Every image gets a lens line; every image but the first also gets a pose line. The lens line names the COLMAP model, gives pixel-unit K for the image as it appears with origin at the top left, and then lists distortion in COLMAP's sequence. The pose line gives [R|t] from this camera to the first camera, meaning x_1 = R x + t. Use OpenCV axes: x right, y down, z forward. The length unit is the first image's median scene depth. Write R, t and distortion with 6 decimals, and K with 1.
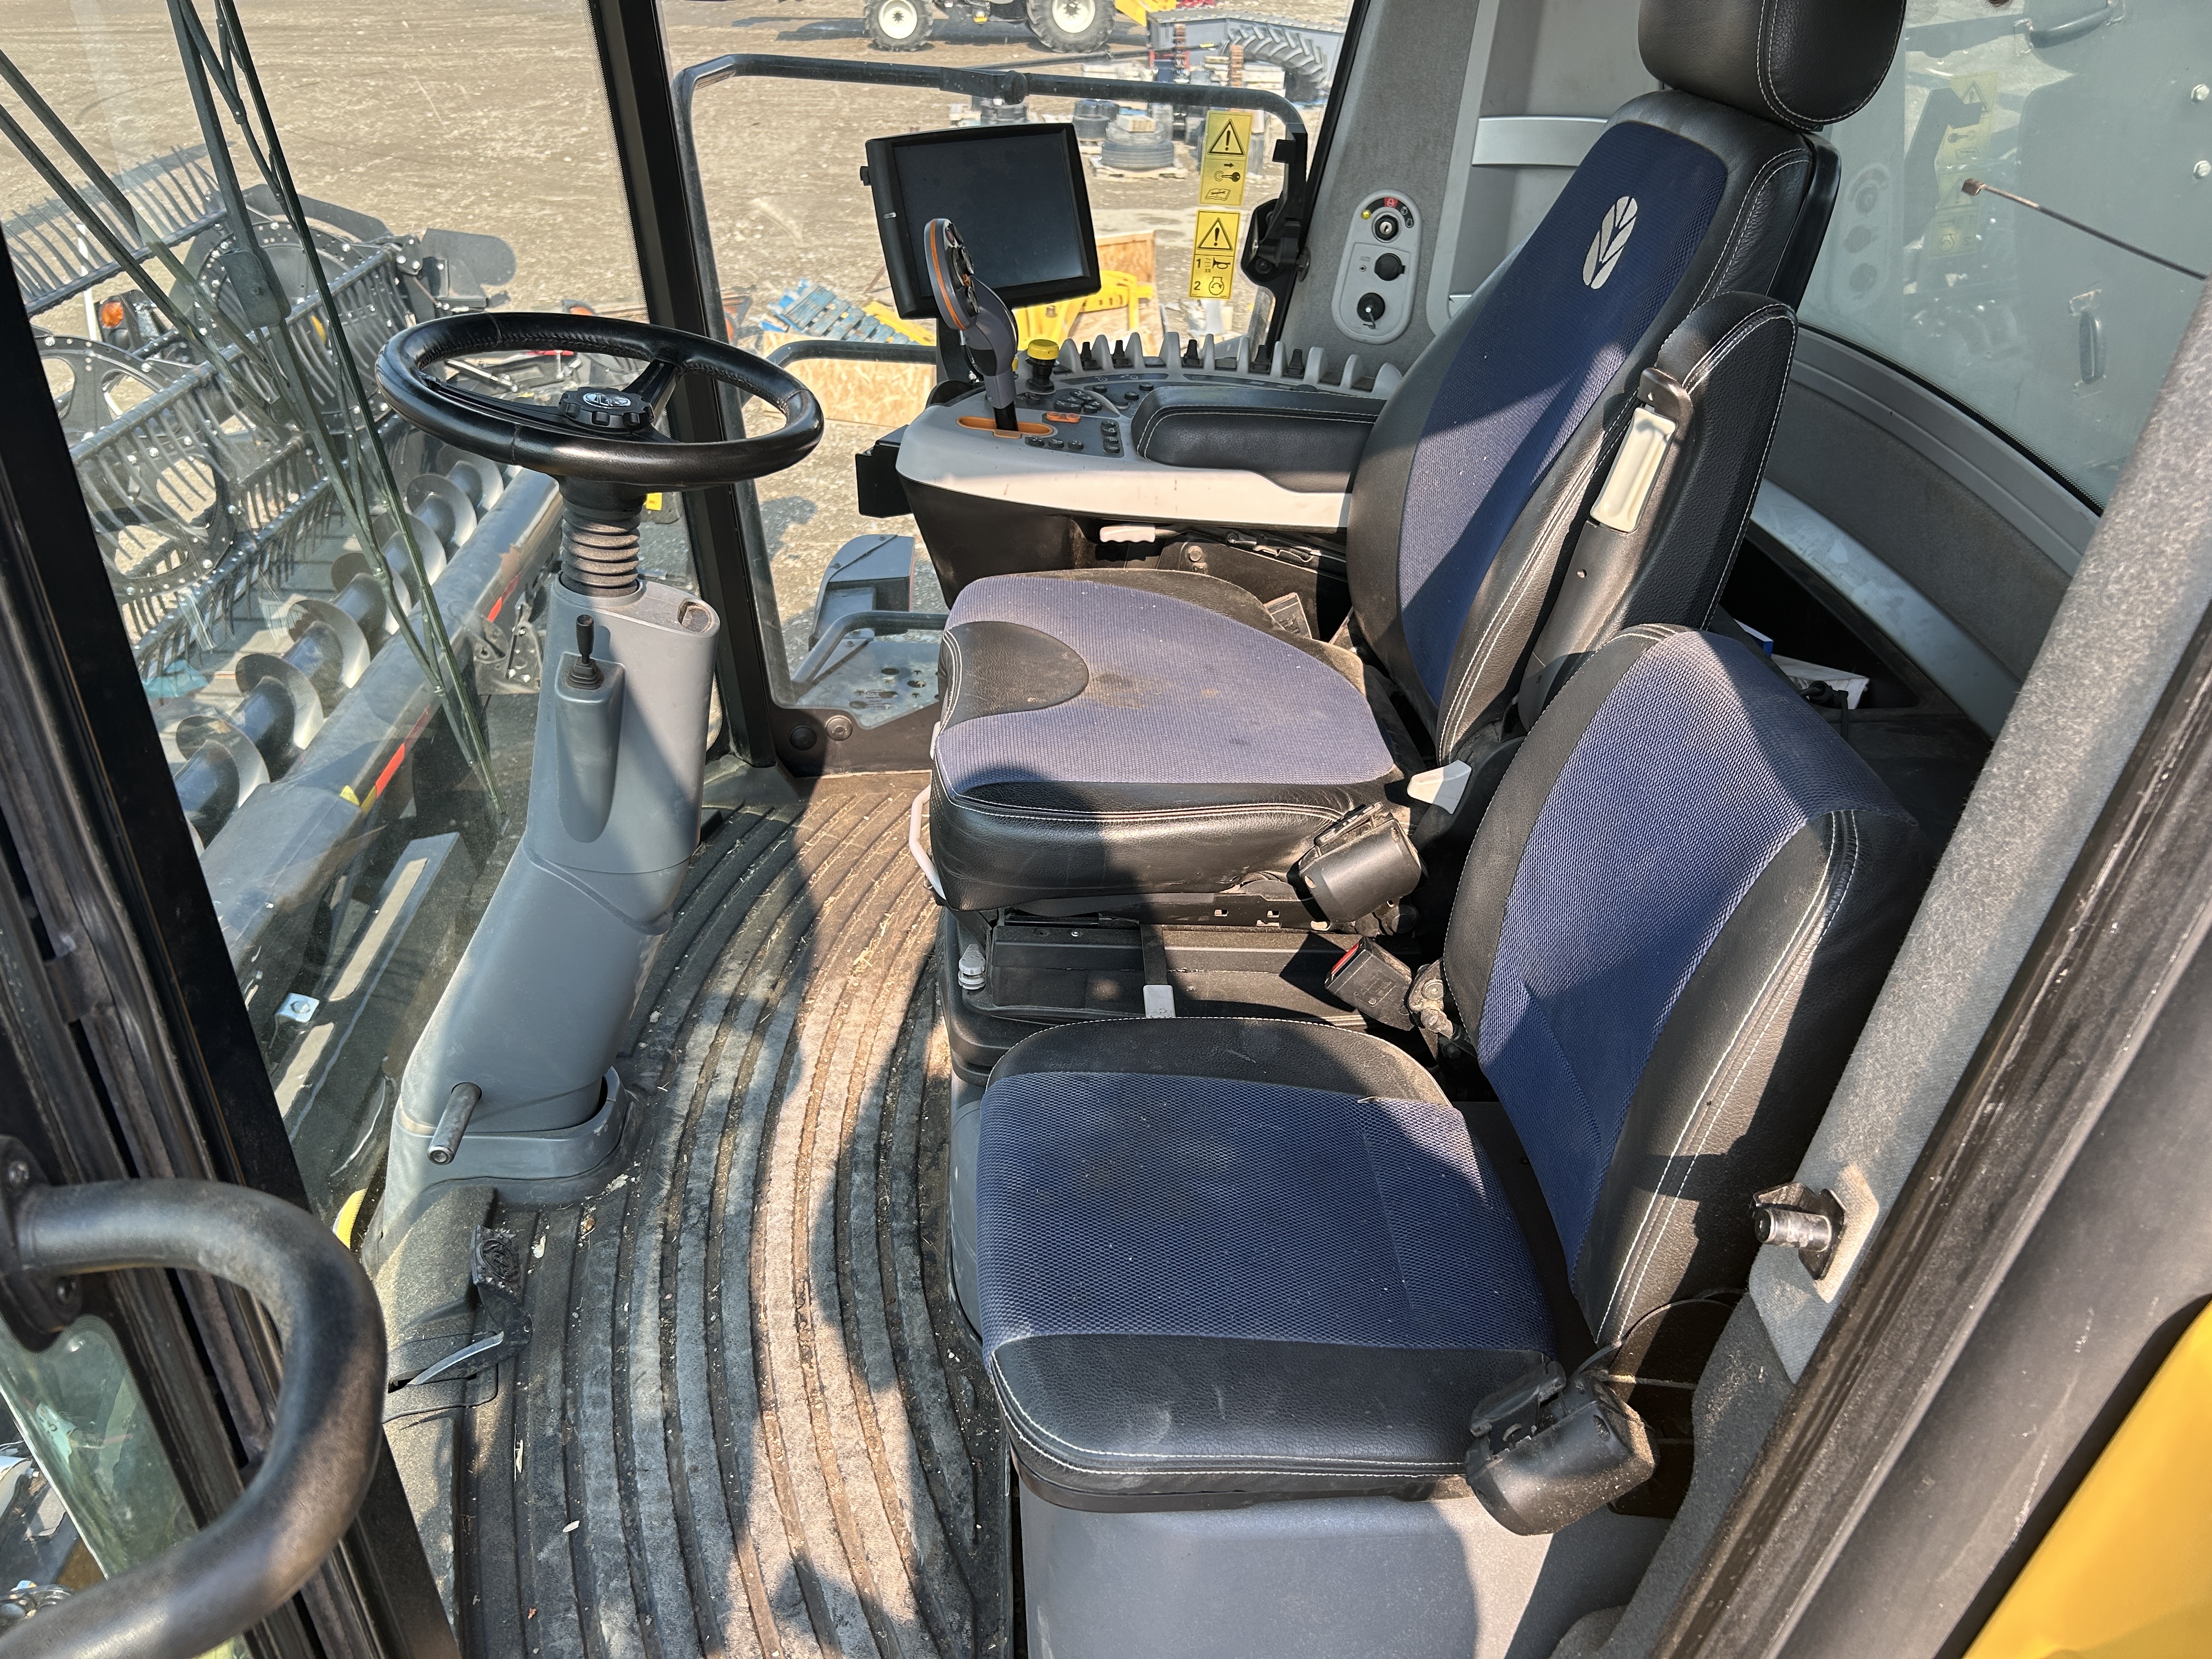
lens RADIAL K [[1637.7, 0, 1107.3], [0, 1637.7, 843.8], [0, 0, 1]] dist [0.020598, -0.029462]
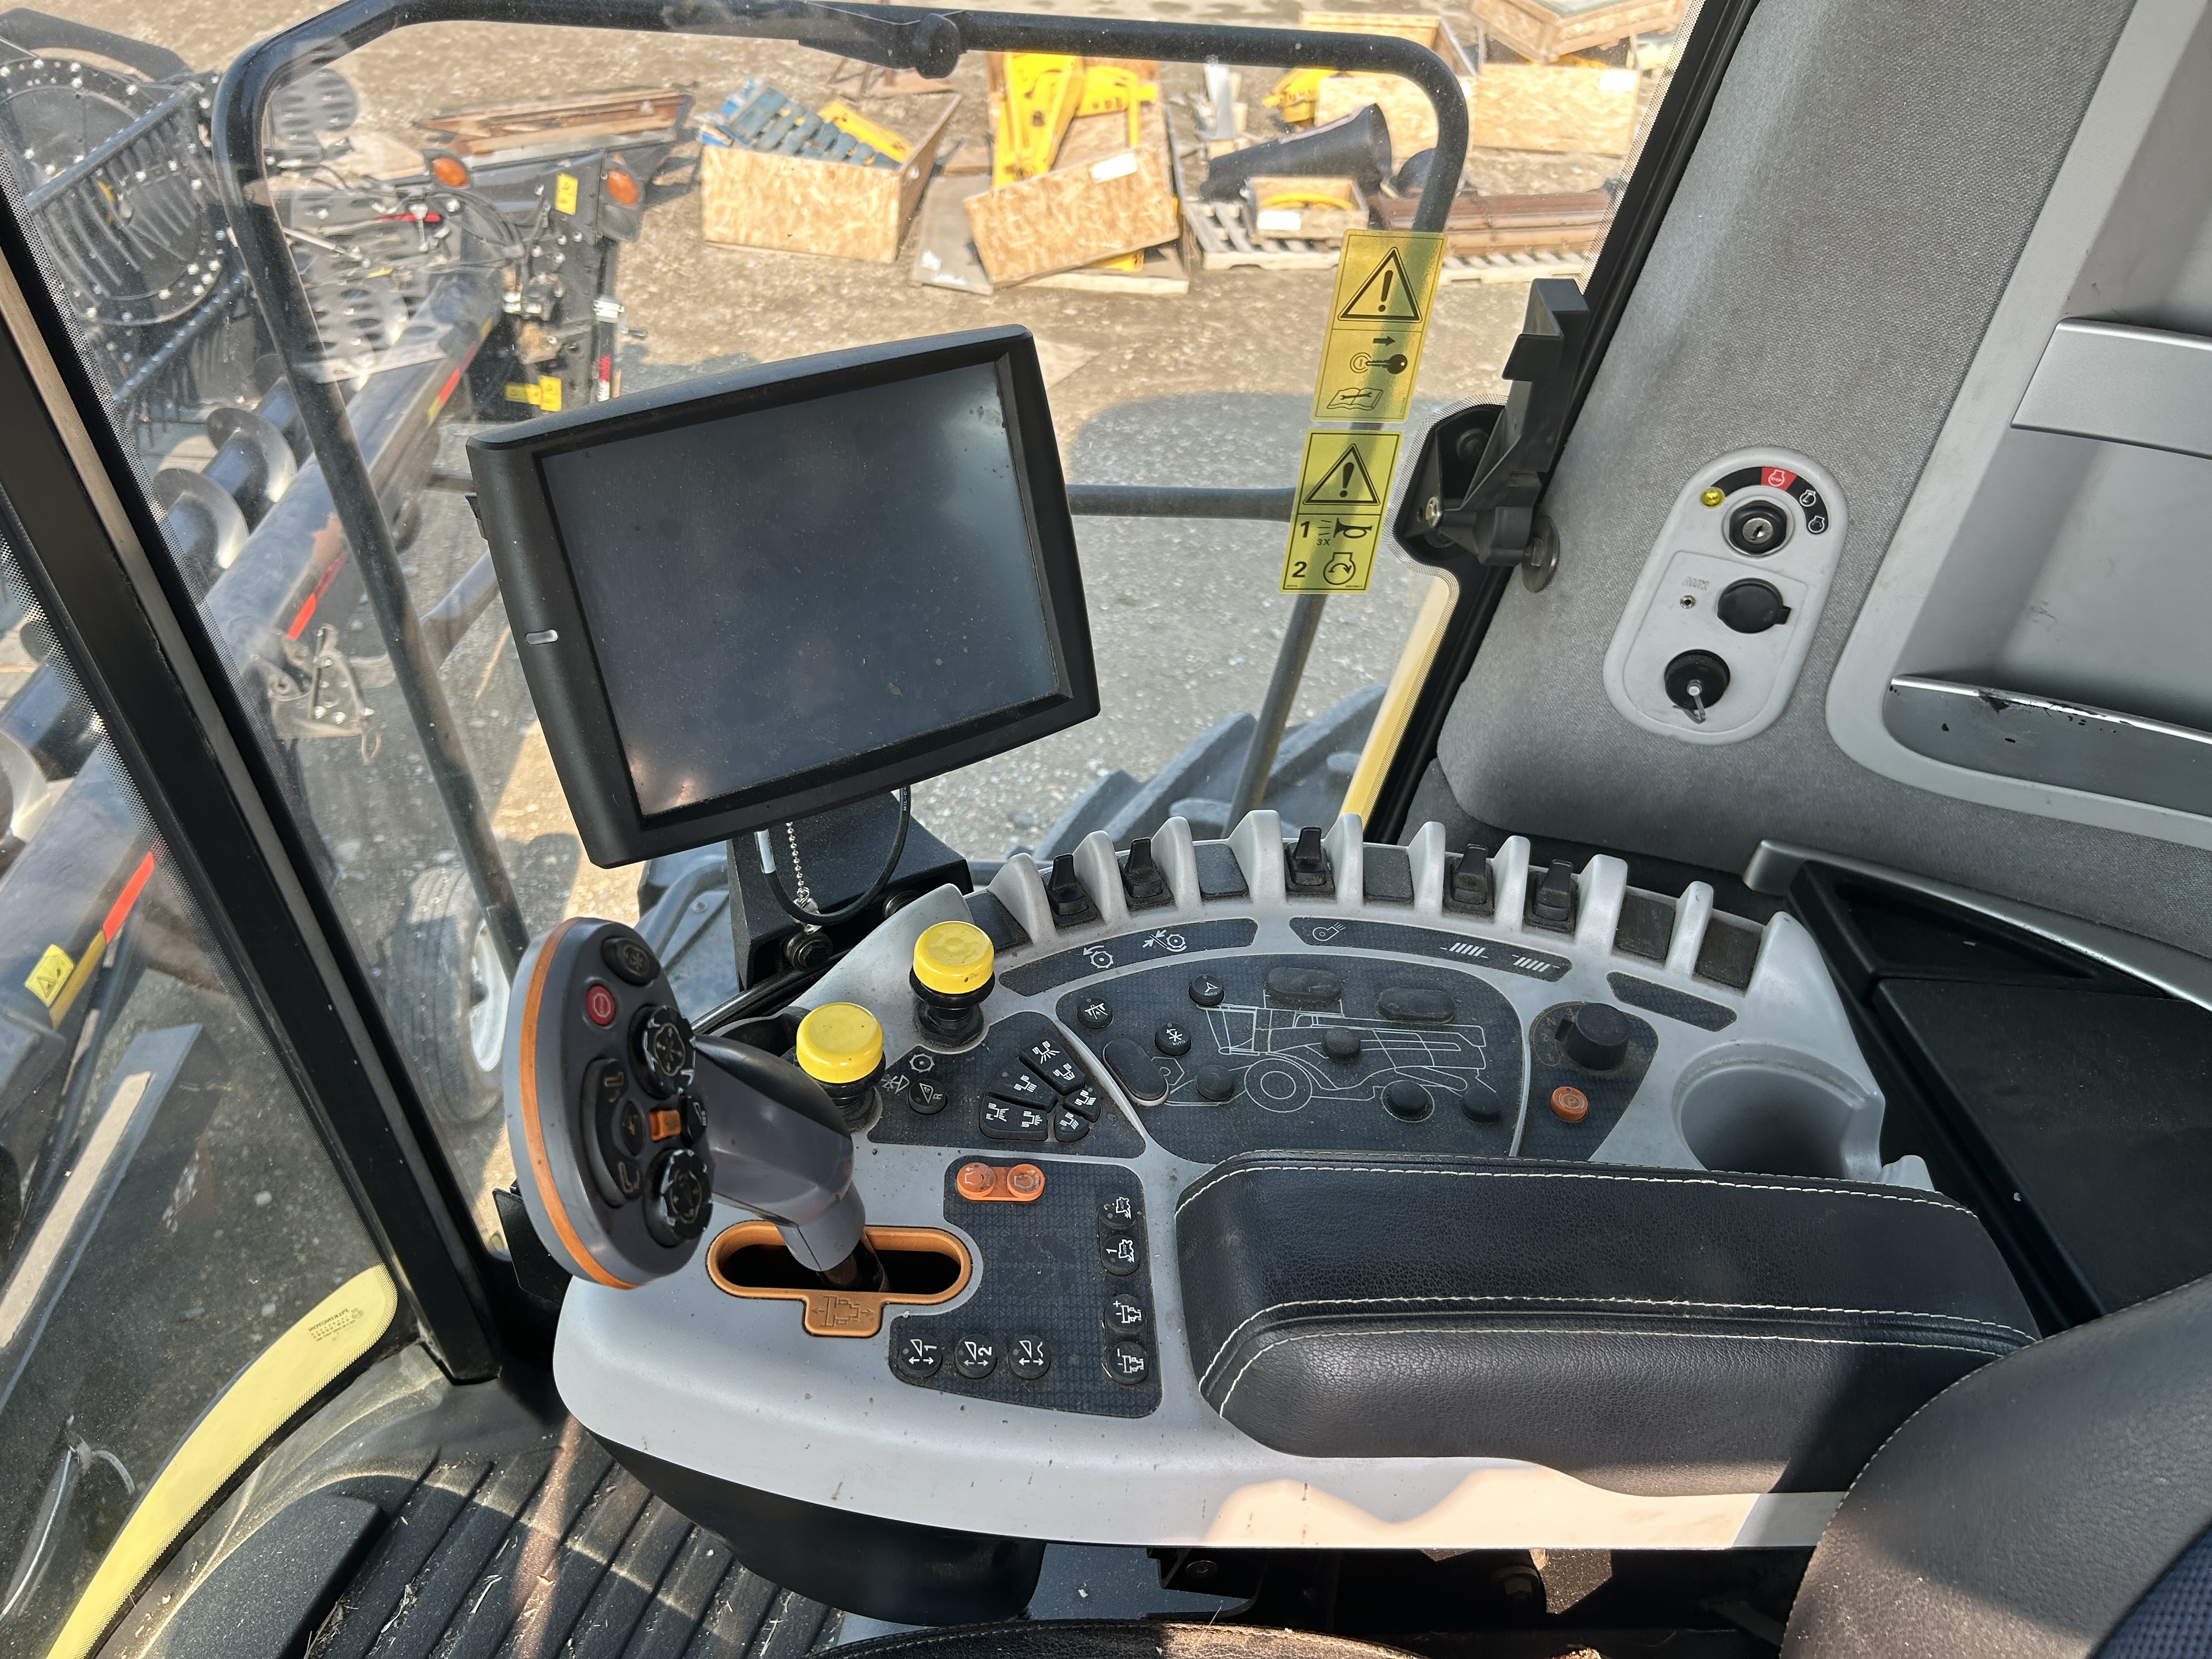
lens RADIAL K [[1637.7, 0, 1107.9], [0, 1637.7, 815.4], [0, 0, 1]] dist [0.020598, -0.029462]
pose [[0.999976, 0.004399, 0.005326, -0.001293], [-0.004991, 0.993148, 0.116758, -0.130152], [-0.004776, -0.116782, 0.993146, 0.208999]]
